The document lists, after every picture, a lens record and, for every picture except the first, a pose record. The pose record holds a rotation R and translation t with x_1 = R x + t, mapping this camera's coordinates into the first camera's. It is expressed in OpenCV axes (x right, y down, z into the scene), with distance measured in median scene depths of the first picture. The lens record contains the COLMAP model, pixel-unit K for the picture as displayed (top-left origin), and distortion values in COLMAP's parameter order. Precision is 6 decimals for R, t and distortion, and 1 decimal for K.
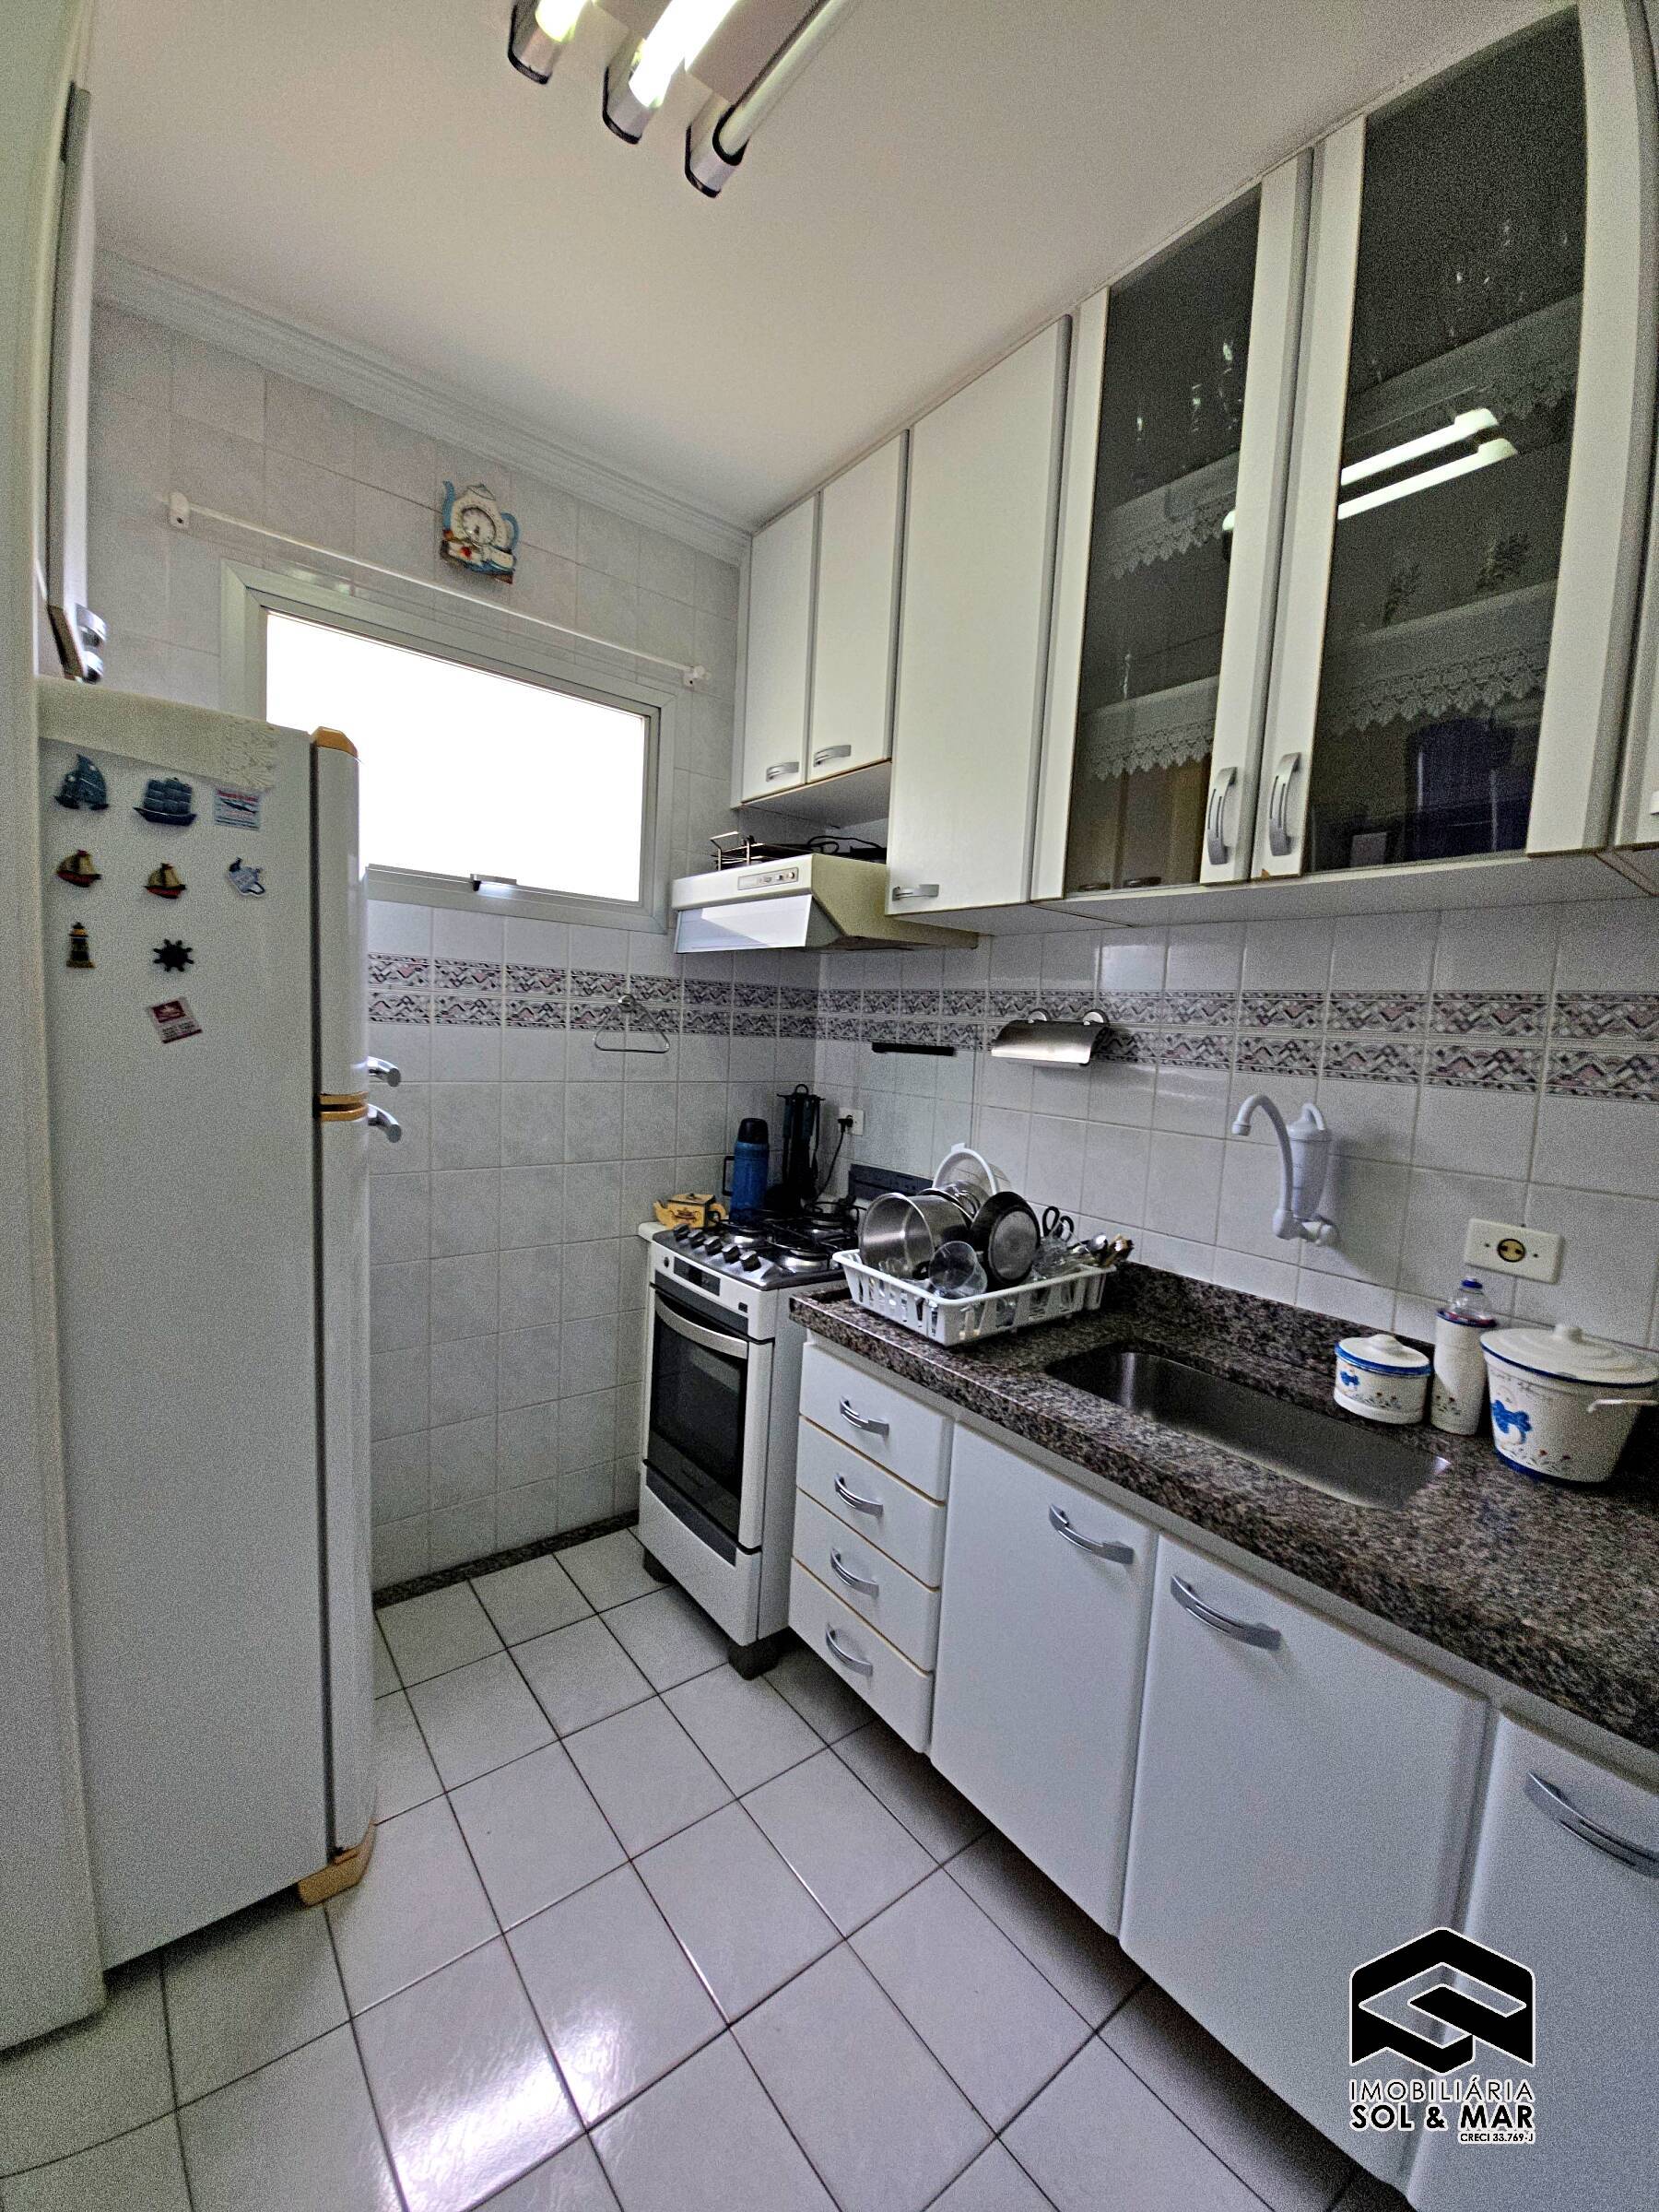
lens RADIAL K [[882.7, 0, 846.5], [0, 882.7, 1117.1], [0, 0, 1]] dist [-0.009921, -0.004967]
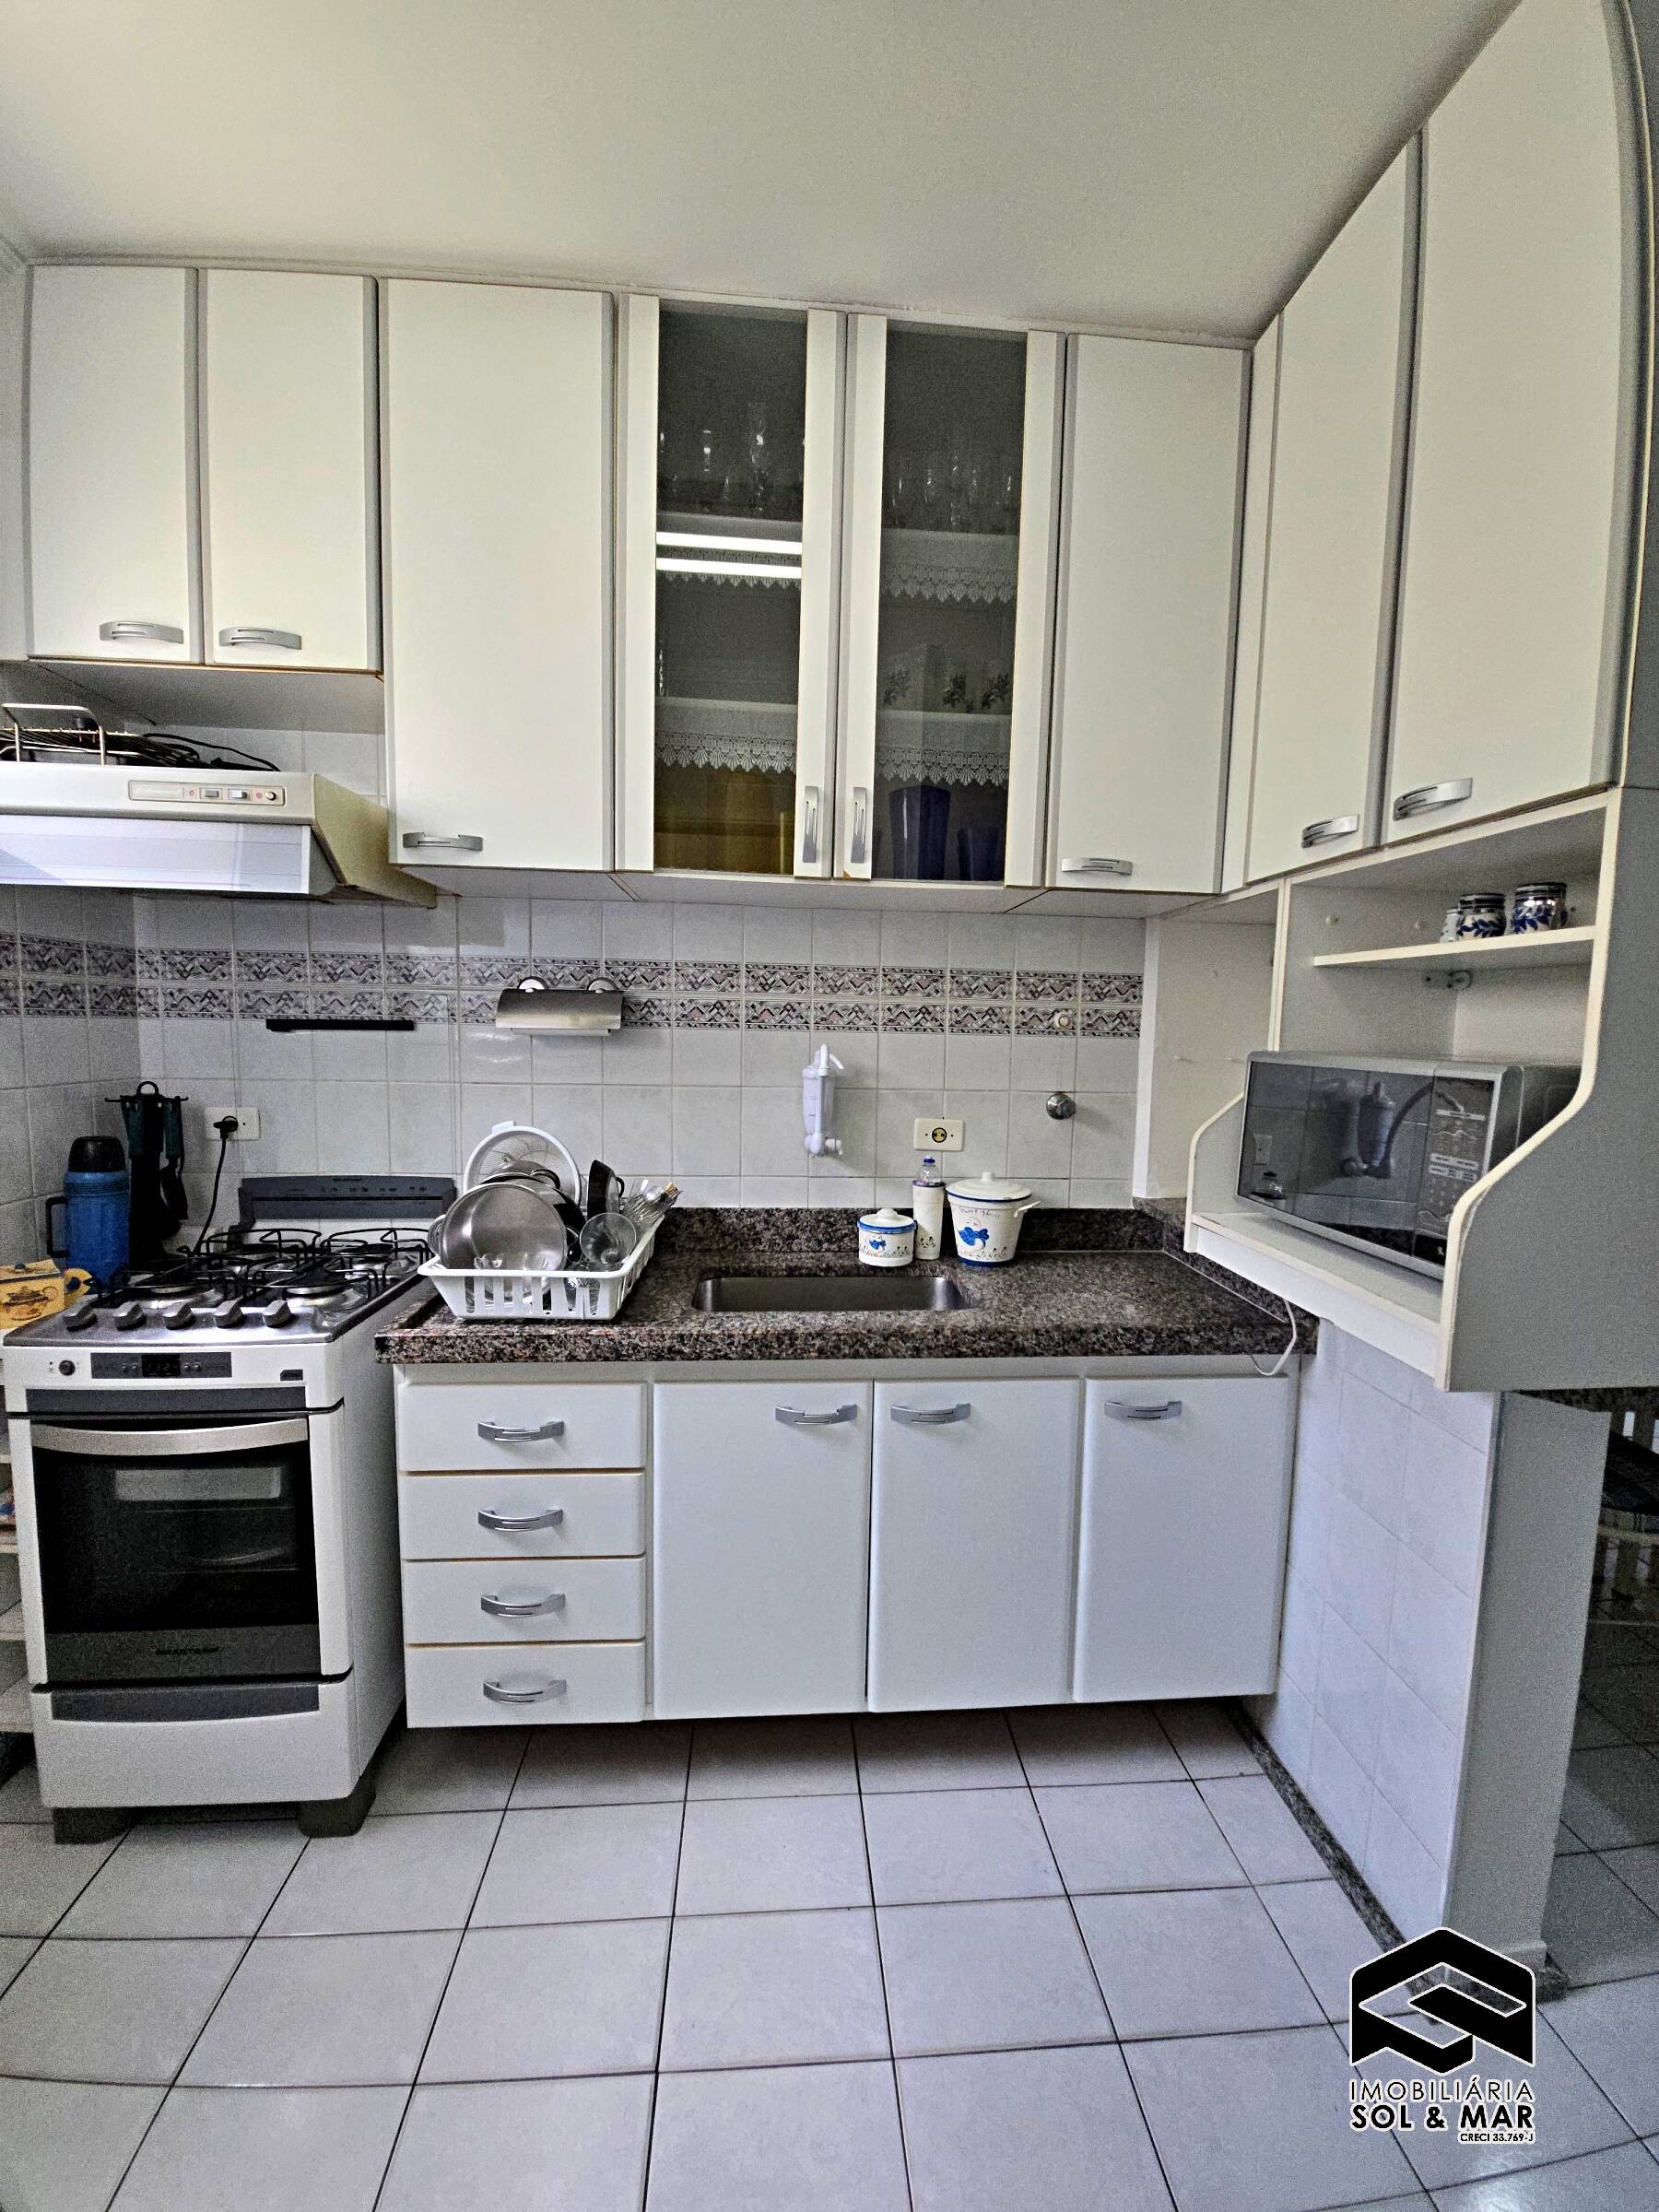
lens RADIAL K [[882.7, 0, 842.3], [0, 882.7, 1119.7], [0, 0, 1]] dist [-0.009921, -0.004967]
pose [[0.553629, -0.125497, 0.823253, -0.512550], [0.094937, 0.991646, 0.087323, -0.023300], [-0.827334, 0.029813, 0.560918, 0.217366]]
